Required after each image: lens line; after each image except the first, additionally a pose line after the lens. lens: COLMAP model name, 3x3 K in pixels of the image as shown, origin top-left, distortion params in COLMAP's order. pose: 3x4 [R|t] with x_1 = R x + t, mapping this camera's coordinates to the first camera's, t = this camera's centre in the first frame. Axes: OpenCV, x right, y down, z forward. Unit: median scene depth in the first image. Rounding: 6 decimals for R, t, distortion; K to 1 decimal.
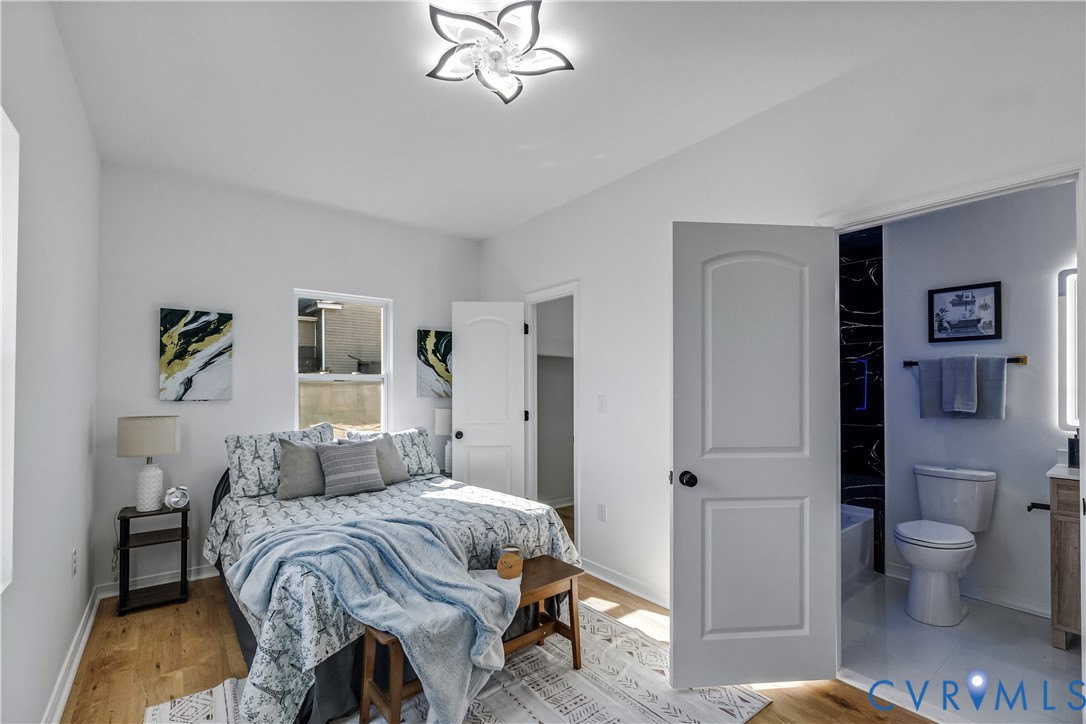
lens RADIAL K [[477.4, 0, 539.8], [0, 477.4, 385.7], [0, 0, 1]] dist [-0.008963, -0.001489]
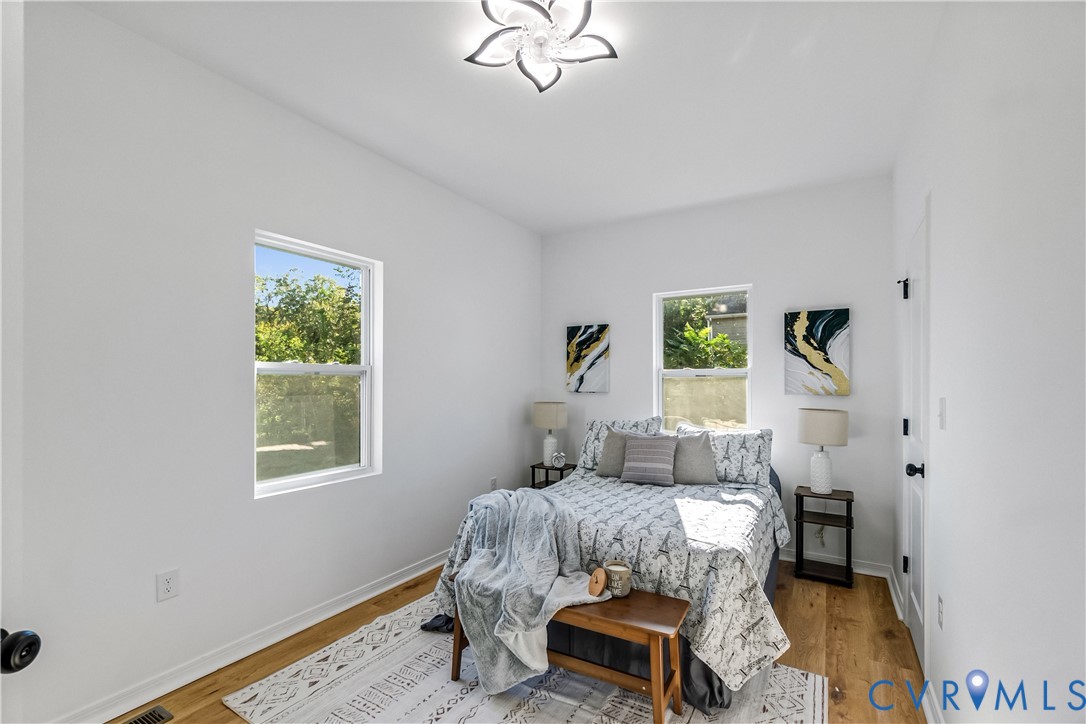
lens RADIAL K [[477.4, 0, 539.3], [0, 477.4, 383.5], [0, 0, 1]] dist [-0.008963, -0.001489]
pose [[0.336623, 0.002620, -0.941636, 0.373636], [0.002479, 0.999990, 0.003669, 0.000969], [0.941636, -0.003569, 0.336613, 0.308480]]
